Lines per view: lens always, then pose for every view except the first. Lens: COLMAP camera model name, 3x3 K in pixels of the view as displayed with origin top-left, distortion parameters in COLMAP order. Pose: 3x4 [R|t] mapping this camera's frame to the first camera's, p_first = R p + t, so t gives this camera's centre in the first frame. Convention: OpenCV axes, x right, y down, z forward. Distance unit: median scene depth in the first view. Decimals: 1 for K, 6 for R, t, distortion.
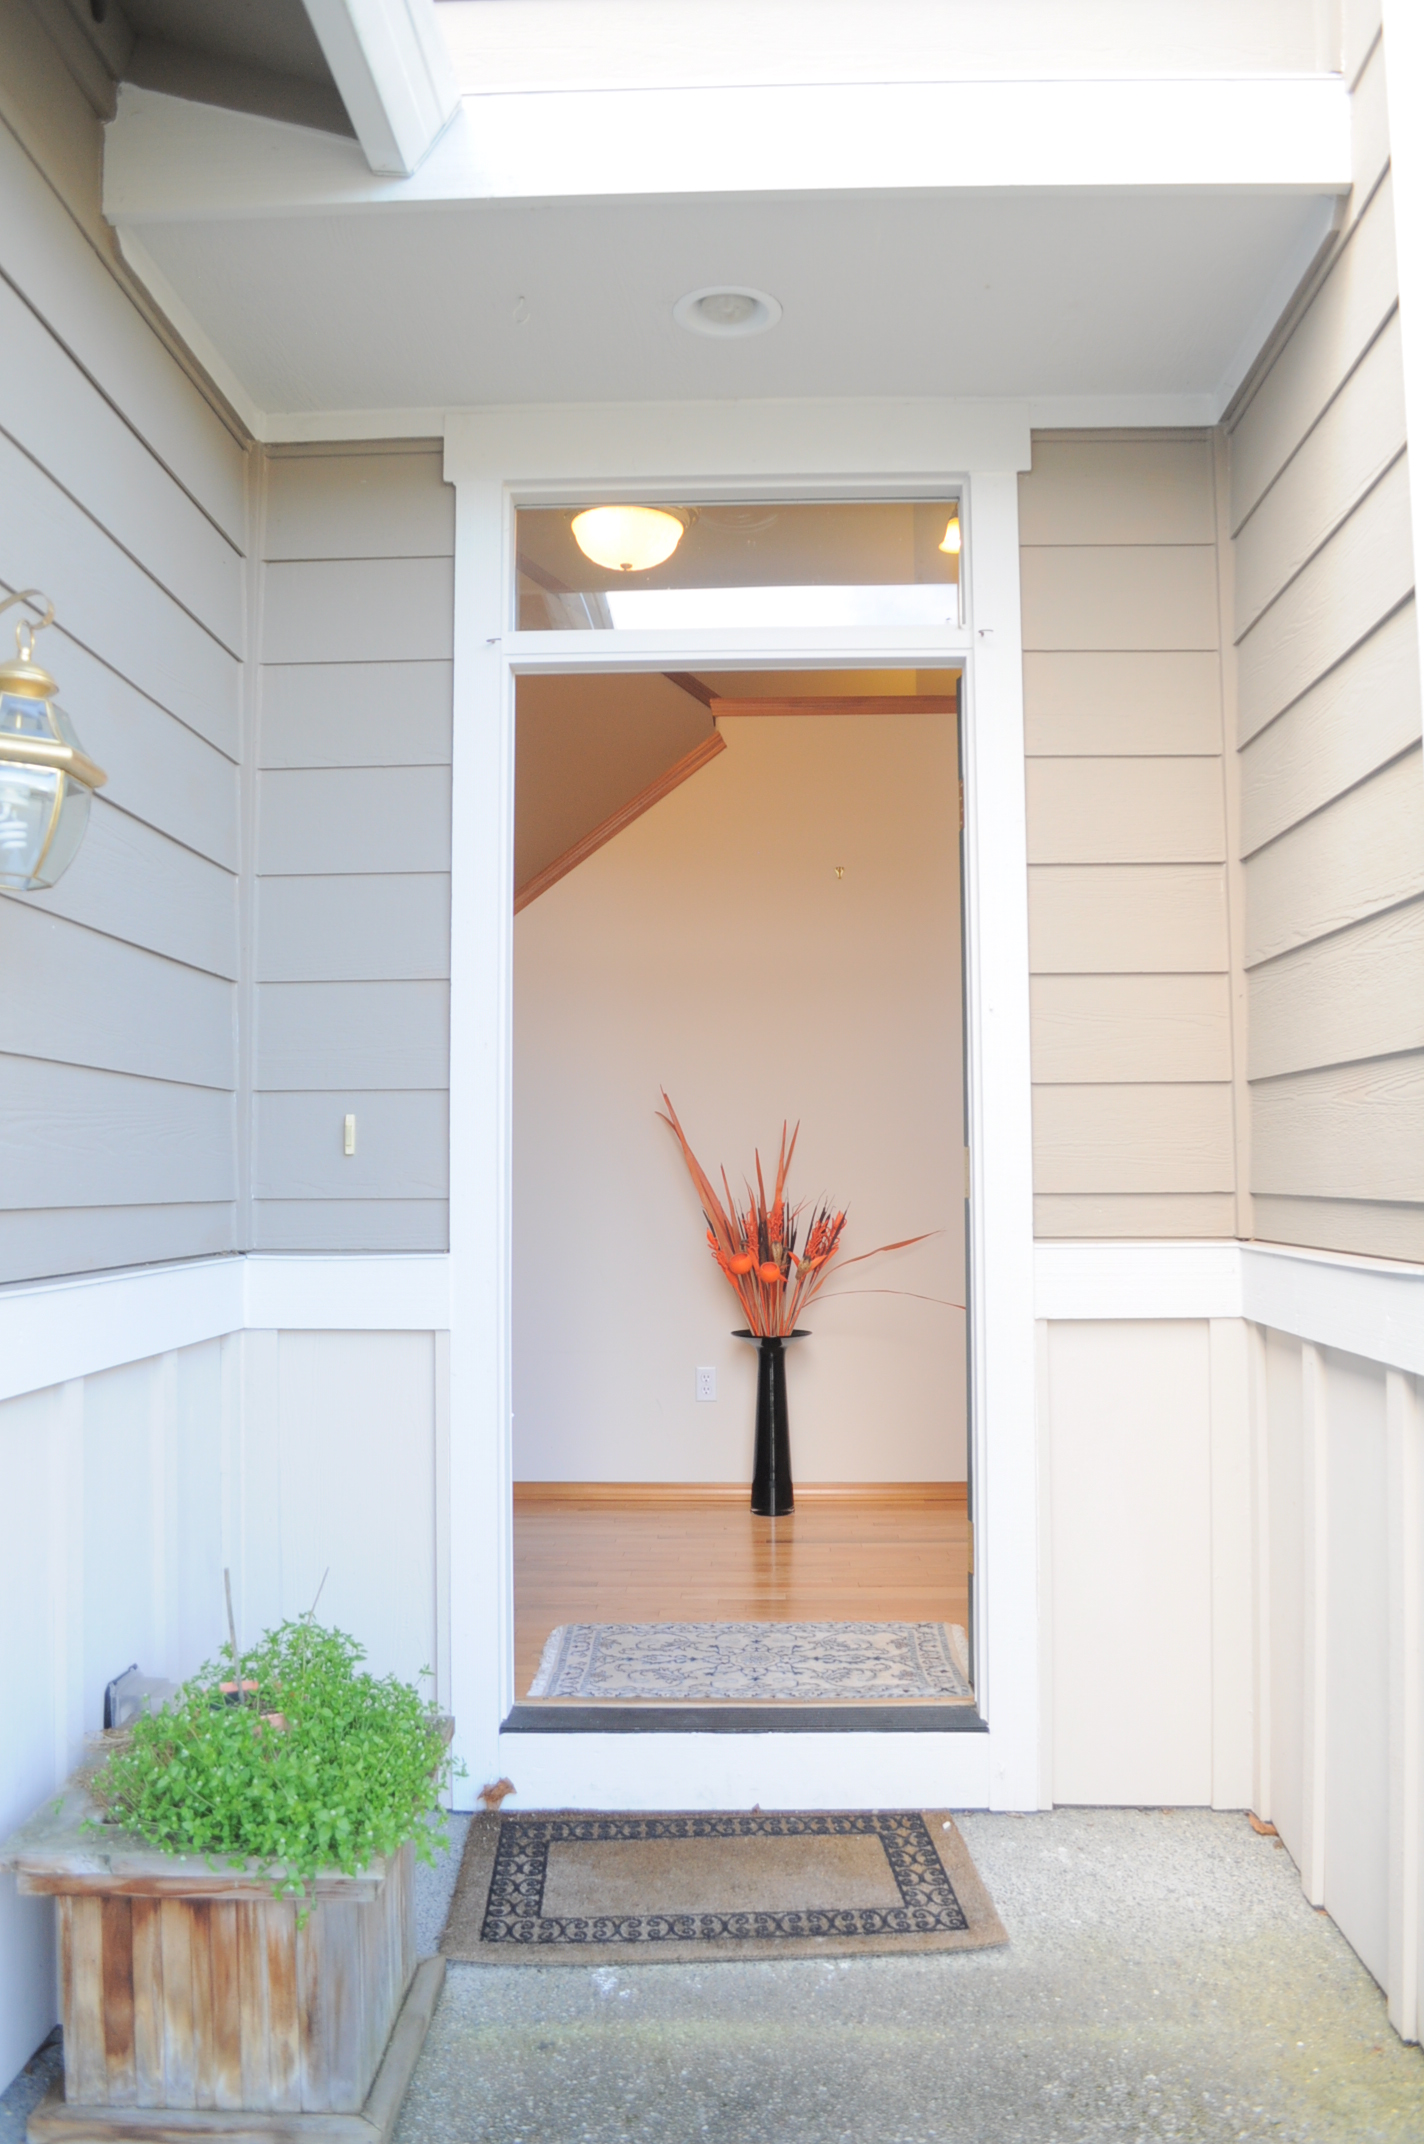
lens RADIAL K [[1780.3, 0, 709.3], [0, 1780.3, 1076.3], [0, 0, 1]] dist [-0.084589, -0.004191]
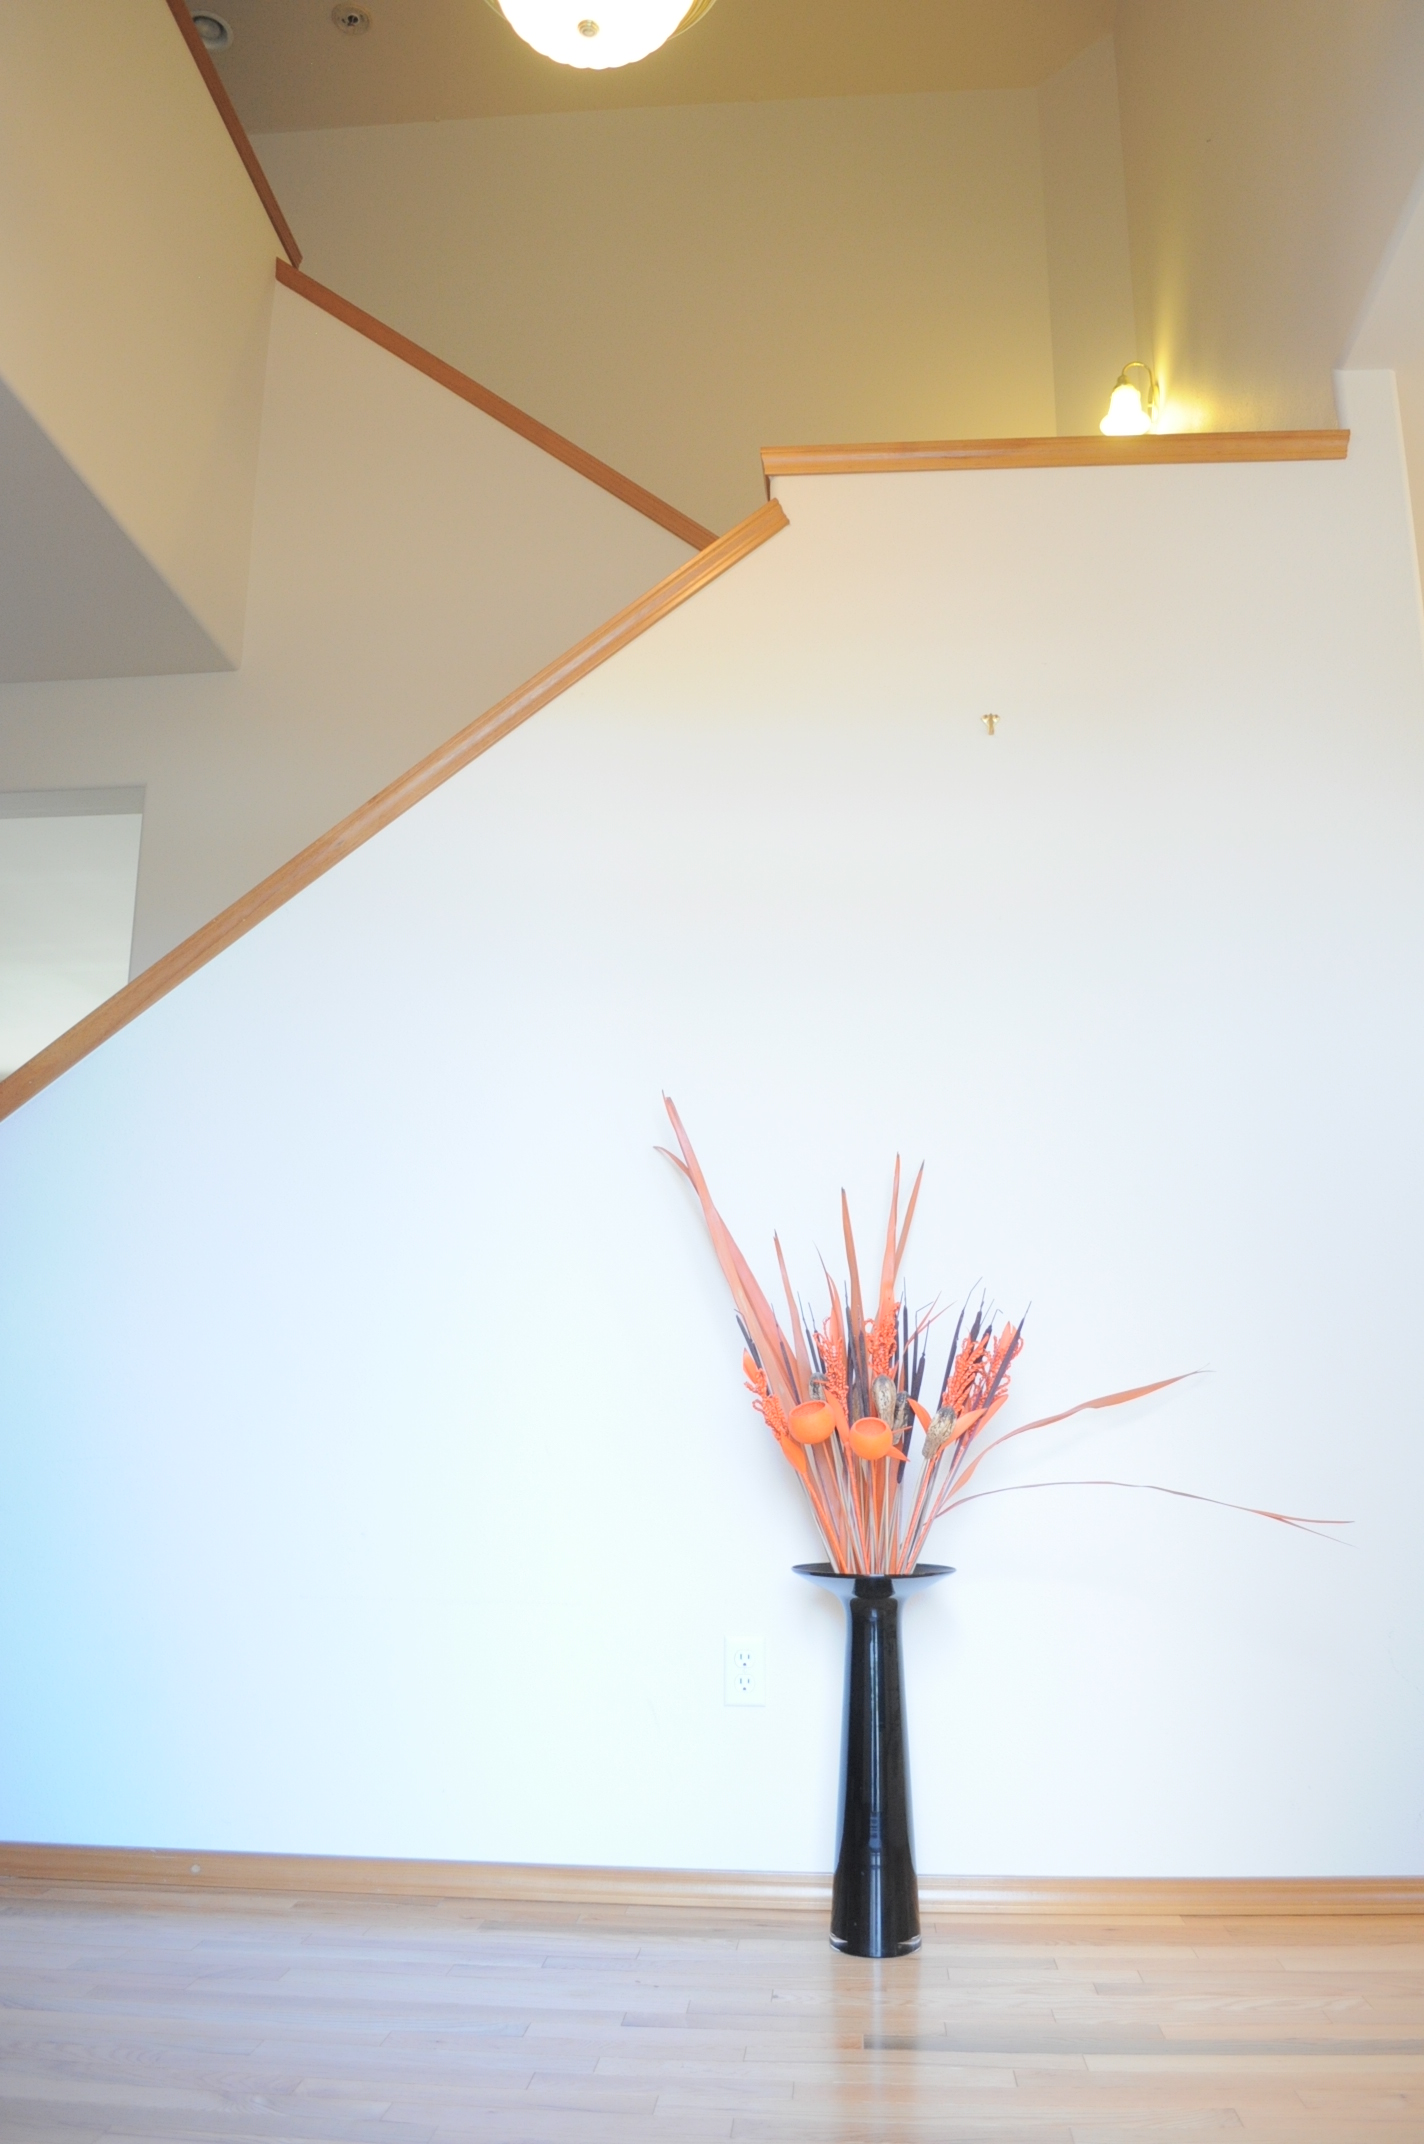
lens RADIAL K [[1780.3, 0, 719.2], [0, 1780.3, 1068.5], [0, 0, 1]] dist [-0.084589, -0.004191]
pose [[0.998836, 0.001082, -0.048216, 0.015577], [-0.008211, 0.988966, -0.147915, 0.079864], [0.047524, 0.148139, 0.987824, 0.490734]]
